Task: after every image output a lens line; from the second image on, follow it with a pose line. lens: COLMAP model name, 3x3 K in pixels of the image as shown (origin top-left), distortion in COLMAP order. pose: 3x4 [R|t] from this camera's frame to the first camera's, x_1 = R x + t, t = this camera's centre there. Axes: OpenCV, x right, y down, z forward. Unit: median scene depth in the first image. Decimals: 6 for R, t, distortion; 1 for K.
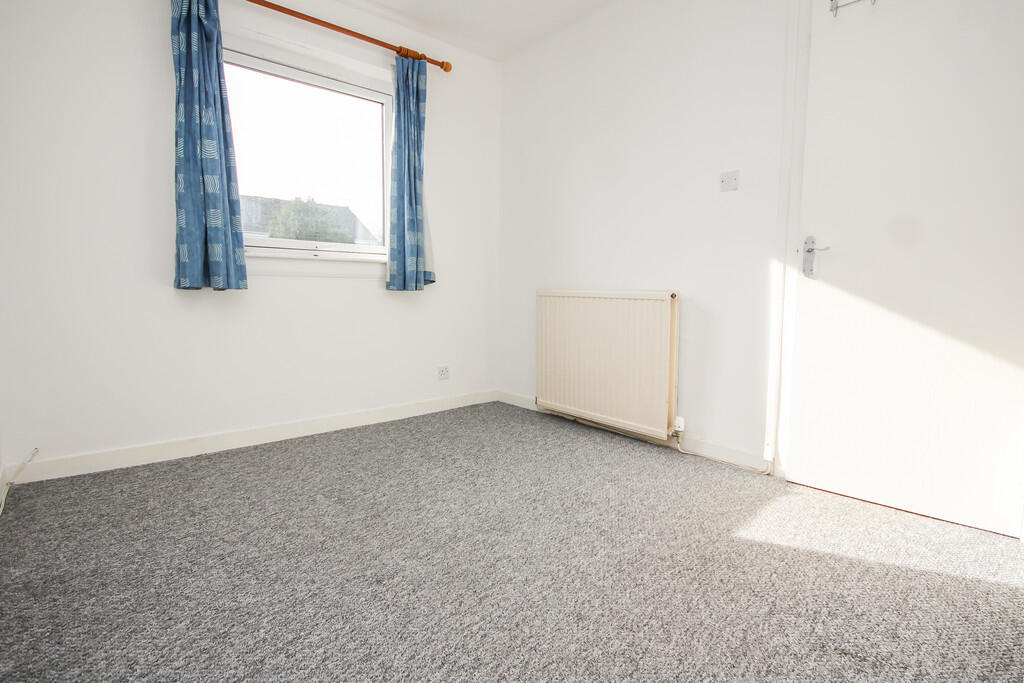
lens RADIAL K [[524.0, 0, 509.1], [0, 524.0, 341.2], [0, 0, 1]] dist [0.001383, 0.000054]
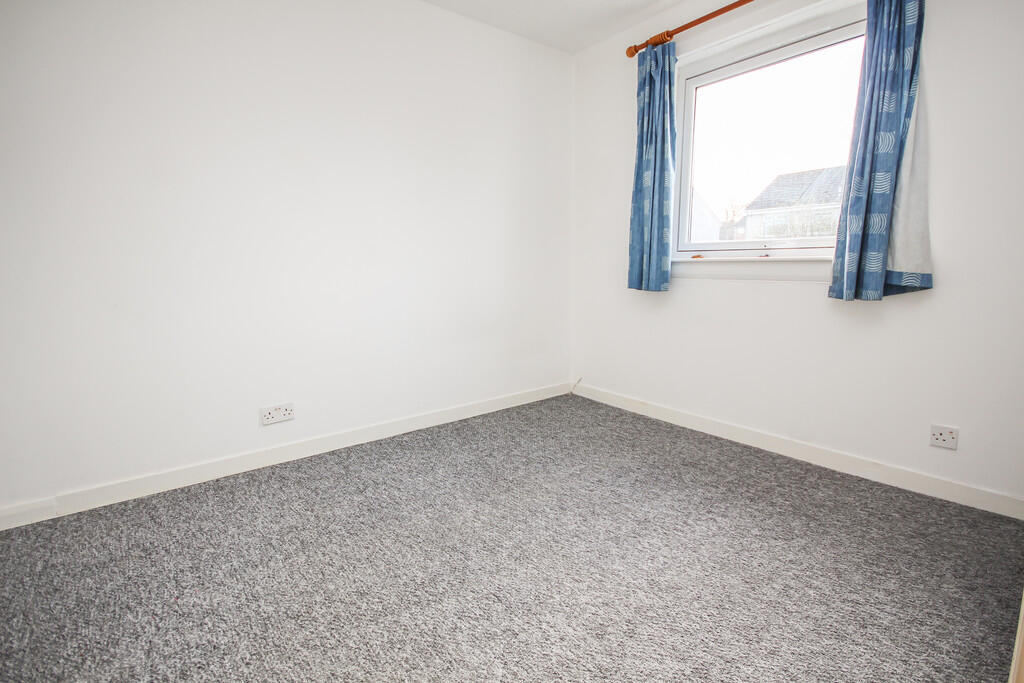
lens RADIAL K [[479.8, 0, 512.0], [0, 479.8, 341.5], [0, 0, 1]] dist [-0.001215, -0.000225]
pose [[-0.055528, 0.154954, -0.986360, 0.603643], [-0.083967, 0.983660, 0.159257, -0.133145], [0.994920, 0.091665, -0.041609, 0.726197]]
